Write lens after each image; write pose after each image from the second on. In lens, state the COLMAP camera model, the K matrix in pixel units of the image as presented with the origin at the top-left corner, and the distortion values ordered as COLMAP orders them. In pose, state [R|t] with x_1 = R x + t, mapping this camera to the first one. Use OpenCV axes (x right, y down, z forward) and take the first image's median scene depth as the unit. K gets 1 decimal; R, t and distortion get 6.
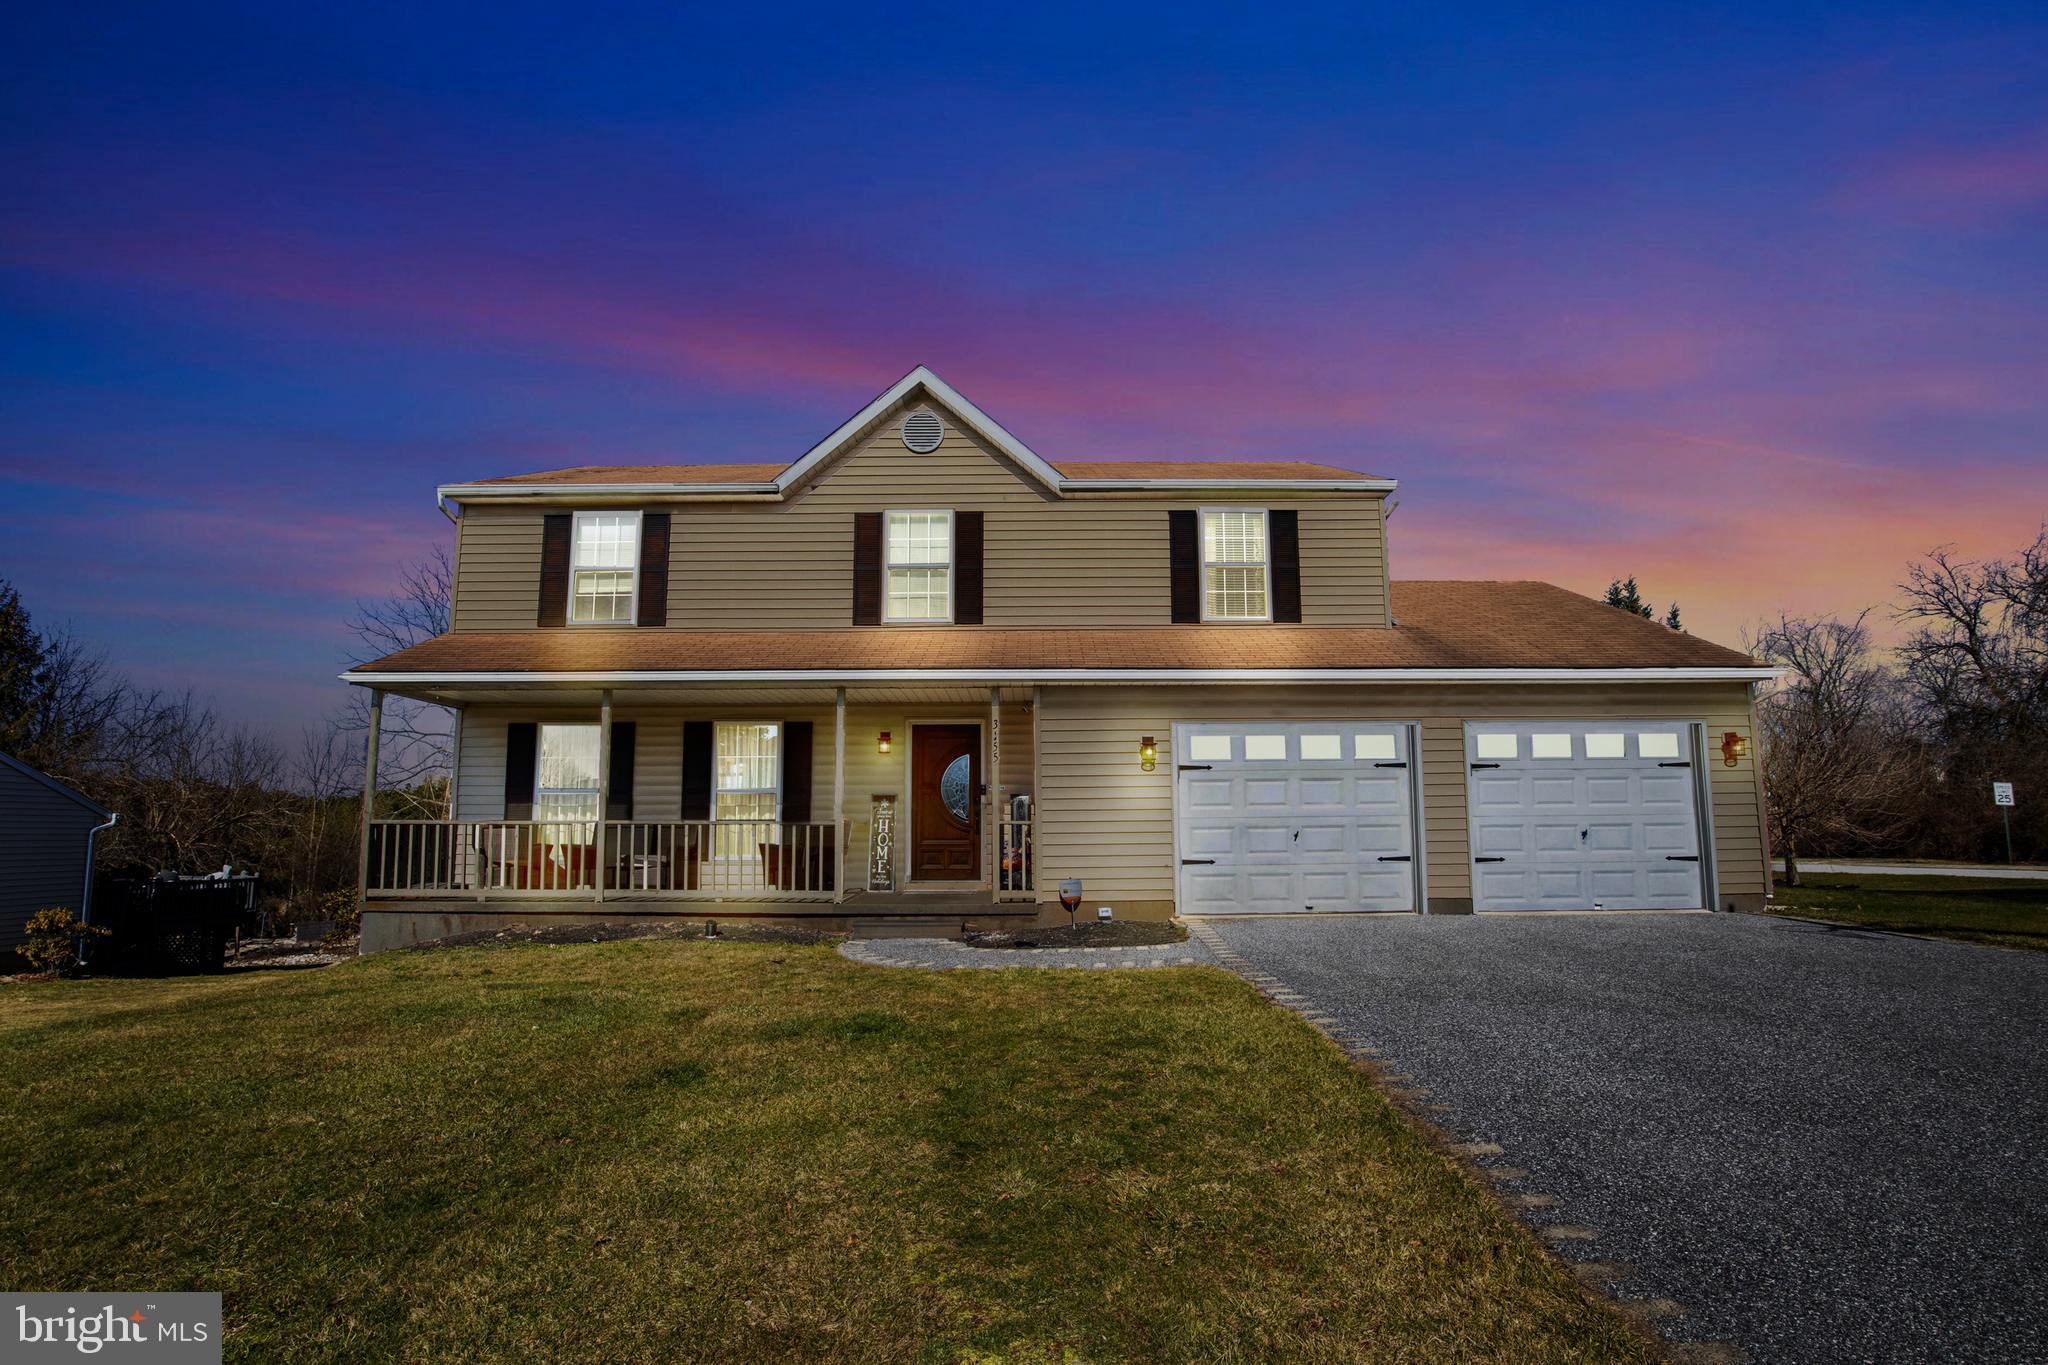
lens RADIAL K [[1045.7, 0, 1022.7], [0, 1045.7, 726.4], [0, 0, 1]] dist [-0.042074, 0.012691]
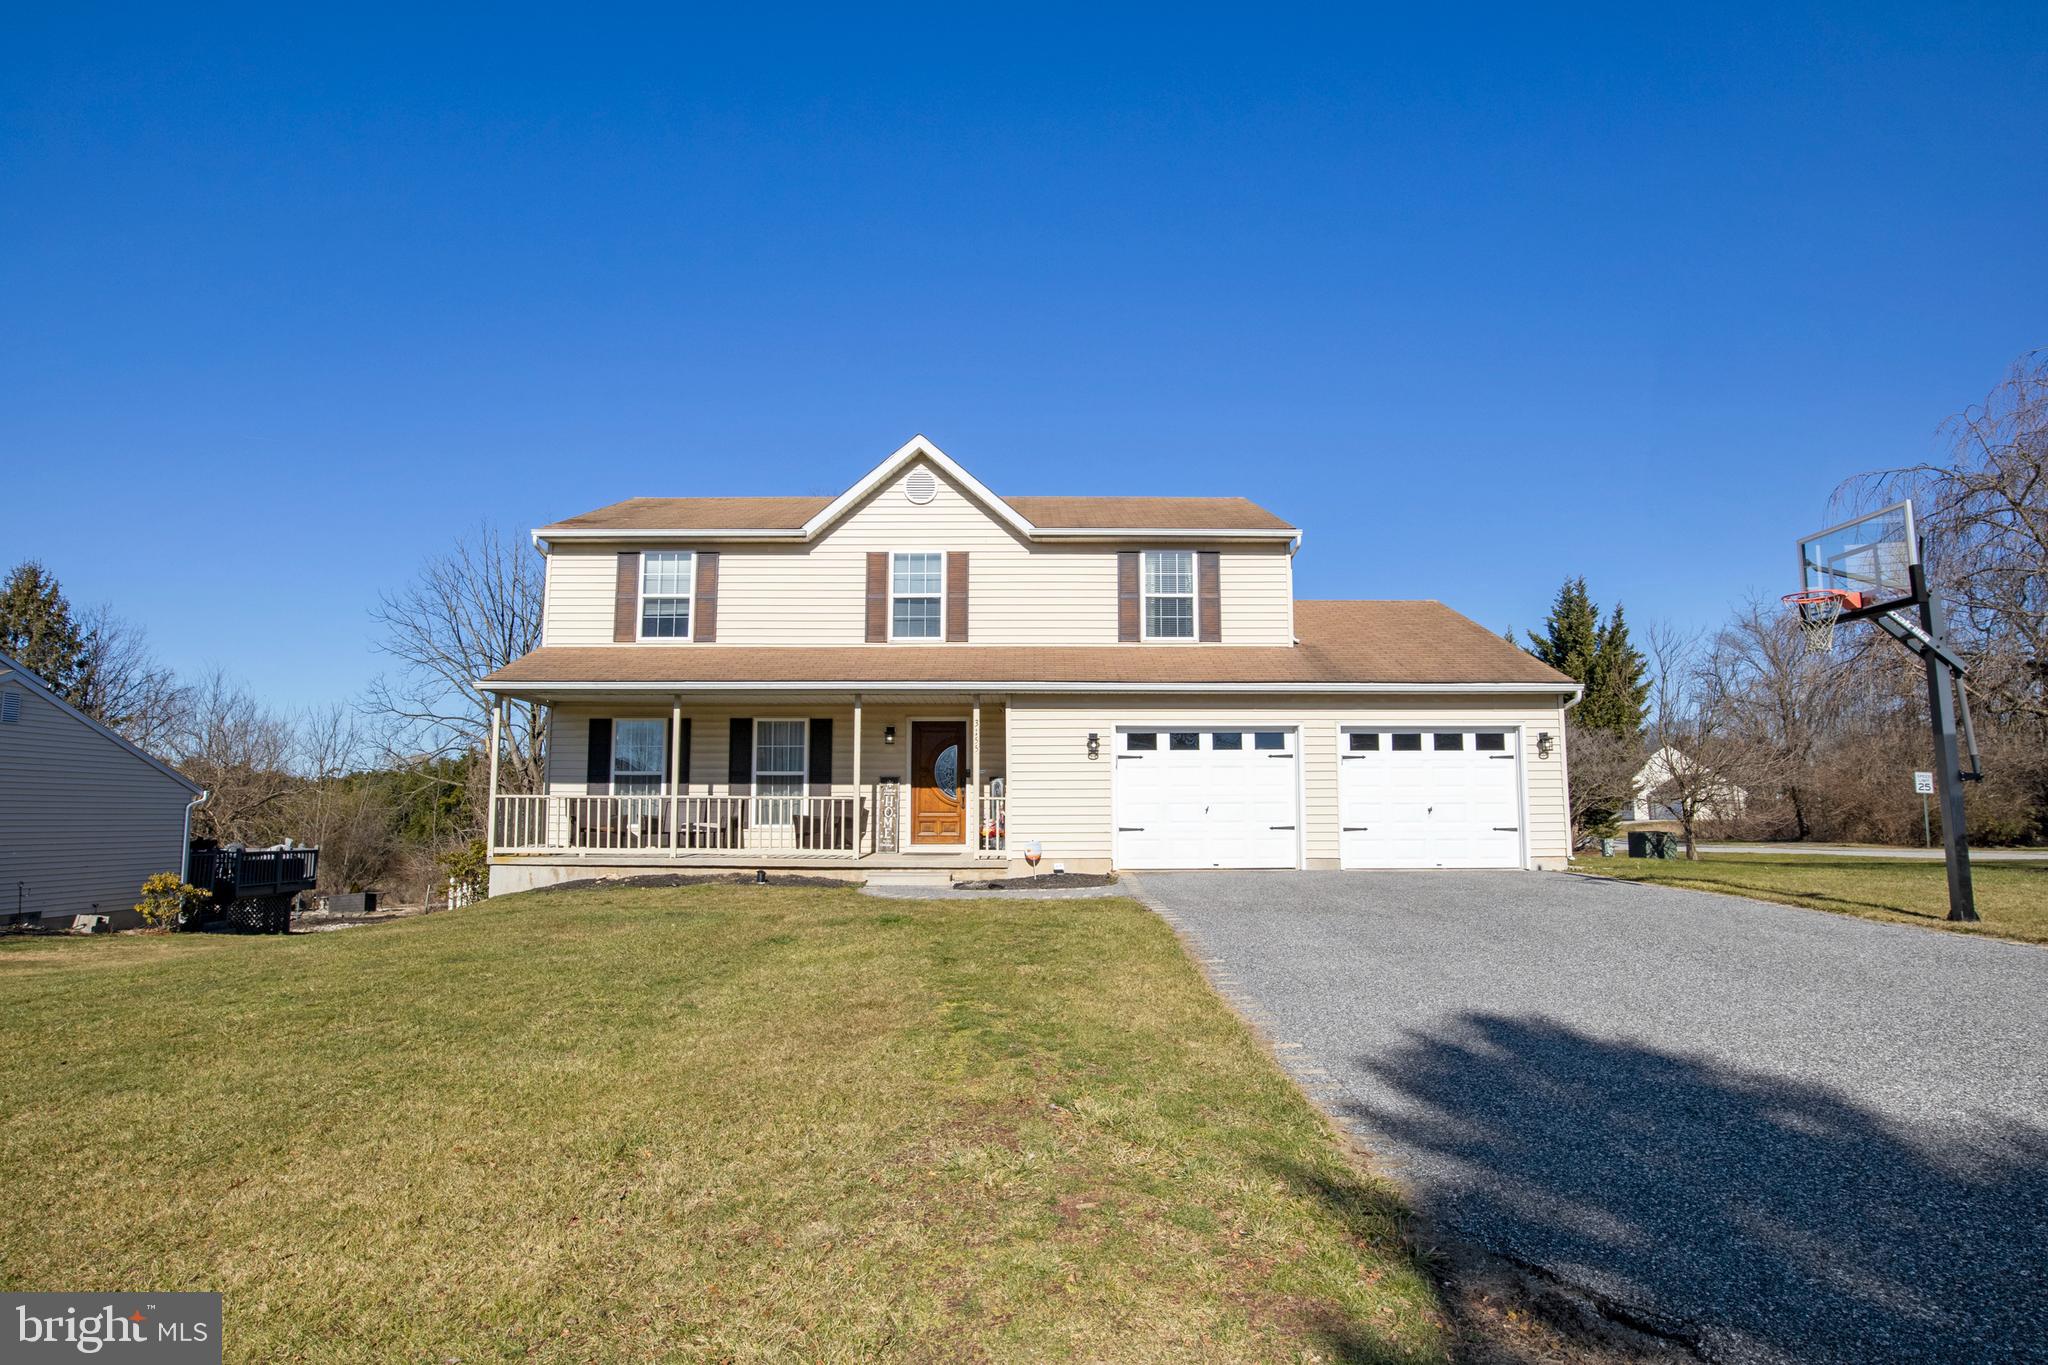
lens RADIAL K [[1124.4, 0, 1026.2], [0, 1124.4, 724.7], [0, 0, 1]] dist [-0.015071, 0.000235]
pose [[0.999978, 0.005360, 0.004000, 0.027424], [-0.005431, 0.999824, 0.017951, -0.023170], [-0.003903, -0.017972, 0.999831, -0.365440]]
